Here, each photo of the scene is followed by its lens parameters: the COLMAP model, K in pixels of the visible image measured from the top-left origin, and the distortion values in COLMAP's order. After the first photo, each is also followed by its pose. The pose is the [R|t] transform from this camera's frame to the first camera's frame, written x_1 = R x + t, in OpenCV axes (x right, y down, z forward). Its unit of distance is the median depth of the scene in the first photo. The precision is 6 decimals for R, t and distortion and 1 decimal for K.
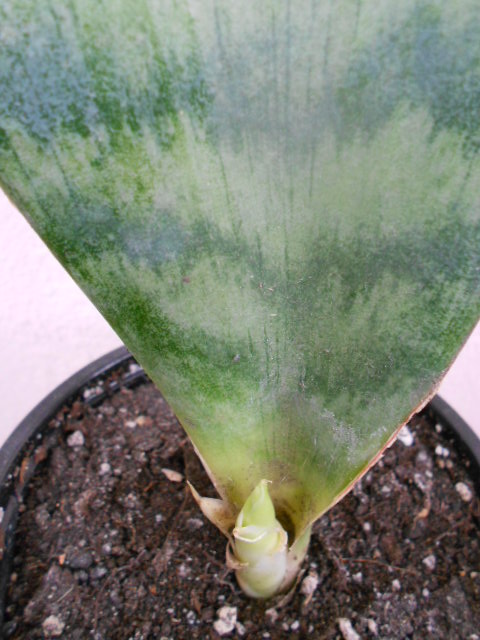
lens RADIAL K [[529.2, 0, 240.0], [0, 529.2, 320.0], [0, 0, 1]] dist [0.003890, -0.000148]
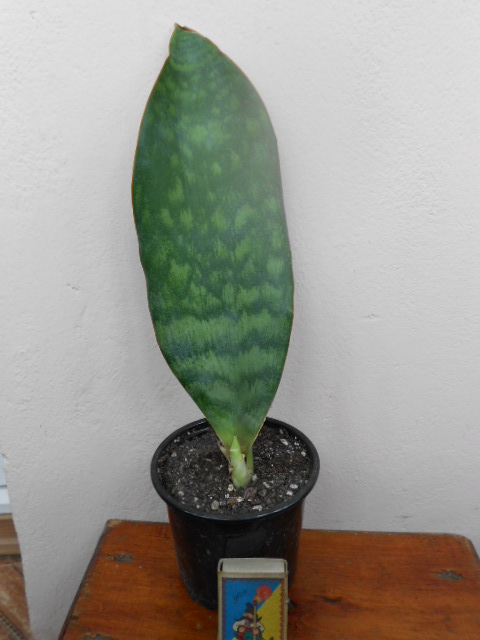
lens RADIAL K [[537.4, 0, 253.6], [0, 537.4, 318.6], [0, 0, 1]] dist [0.001494, -0.014030]
pose [[0.991545, -0.092166, 0.091340, -0.107674], [0.118292, 0.931368, -0.344326, 0.871631], [-0.053336, 0.352219, 0.934396, -3.018347]]
